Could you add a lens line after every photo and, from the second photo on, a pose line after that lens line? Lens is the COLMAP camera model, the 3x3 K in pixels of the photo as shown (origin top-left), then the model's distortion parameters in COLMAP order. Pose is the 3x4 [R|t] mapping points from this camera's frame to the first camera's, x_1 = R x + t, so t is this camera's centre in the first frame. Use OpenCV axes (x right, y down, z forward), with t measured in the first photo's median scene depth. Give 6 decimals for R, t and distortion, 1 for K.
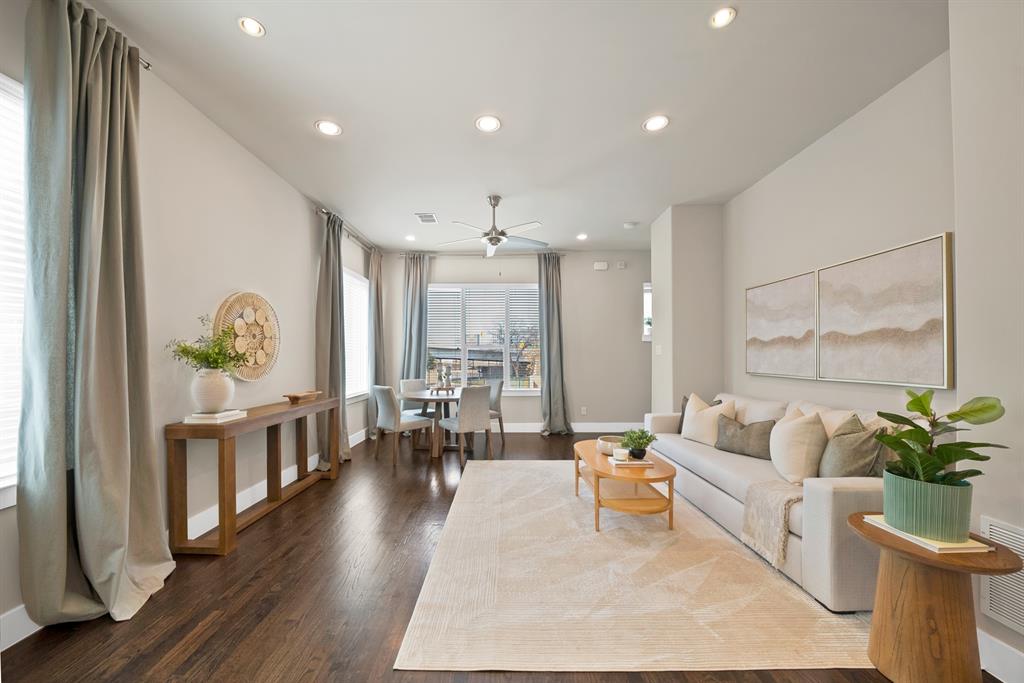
lens RADIAL K [[368.8, 0, 509.5], [0, 368.8, 354.8], [0, 0, 1]] dist [-0.014673, 0.000119]
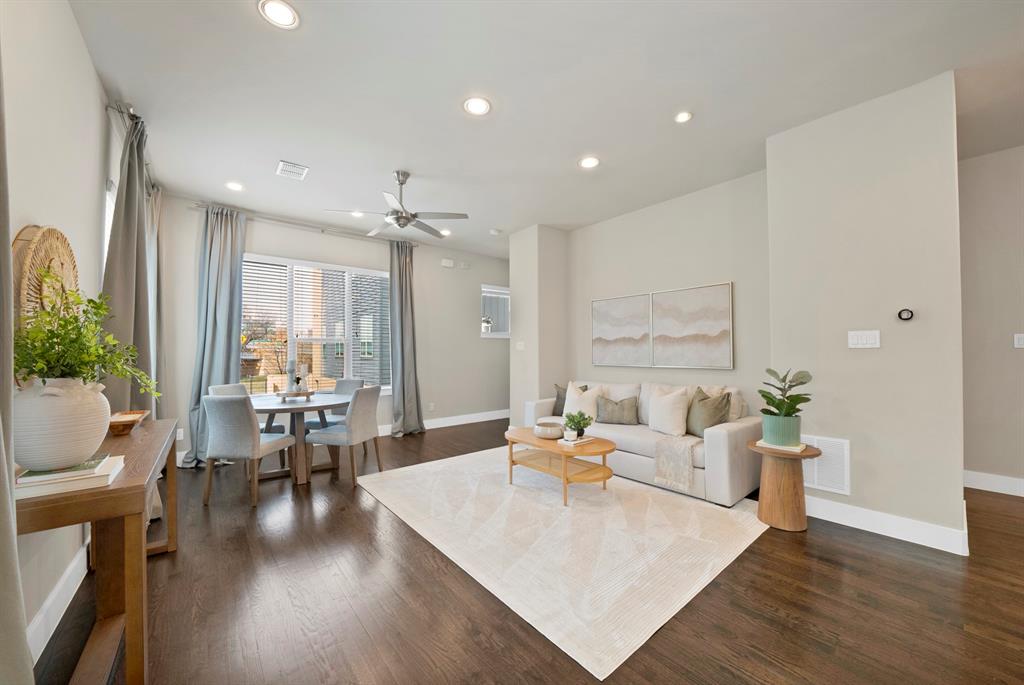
lens RADIAL K [[371.5, 0, 510.6], [0, 371.5, 345.1], [0, 0, 1]] dist [-0.014853, 0.000076]
pose [[0.770827, 0.009376, 0.636975, -0.519666], [-0.000851, 0.999906, -0.013688, 0.000476], [-0.637044, 0.010009, 0.770763, 0.187106]]
